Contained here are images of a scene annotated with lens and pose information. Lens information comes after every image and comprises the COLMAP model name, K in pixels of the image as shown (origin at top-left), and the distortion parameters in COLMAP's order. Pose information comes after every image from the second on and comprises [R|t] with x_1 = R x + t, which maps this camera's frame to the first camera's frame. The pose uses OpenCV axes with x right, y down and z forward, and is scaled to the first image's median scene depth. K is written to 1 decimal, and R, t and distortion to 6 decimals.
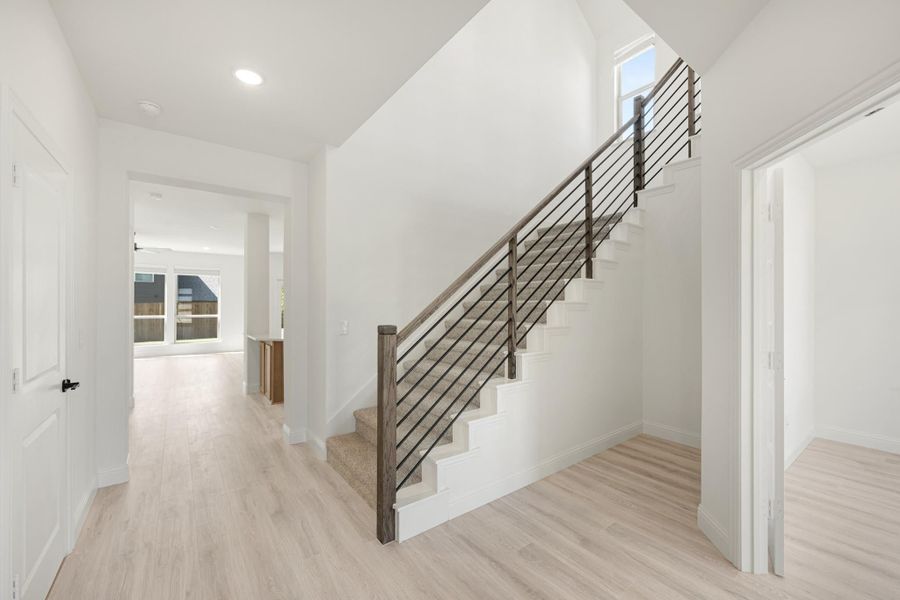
lens RADIAL K [[361.0, 0, 447.0], [0, 361.0, 302.3], [0, 0, 1]] dist [0.000321, 0.000012]
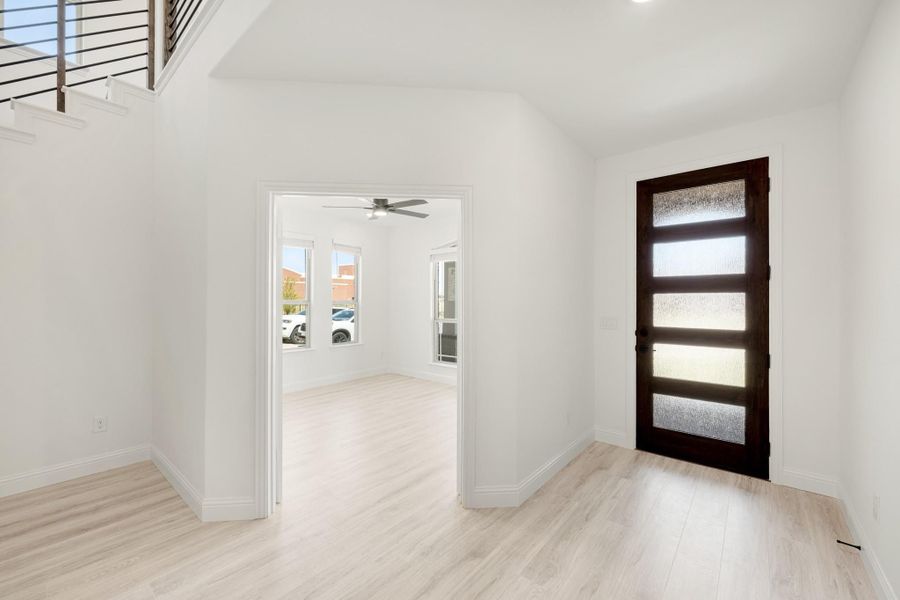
lens RADIAL K [[373.3, 0, 450.0], [0, 373.3, 300.0], [0, 0, 1]] dist [-0.000363, 0.000039]
pose [[-0.222302, -0.005939, 0.974960, -0.393670], [-0.005126, 0.999975, 0.004923, -0.004074], [-0.974964, -0.003903, -0.222327, 0.478878]]
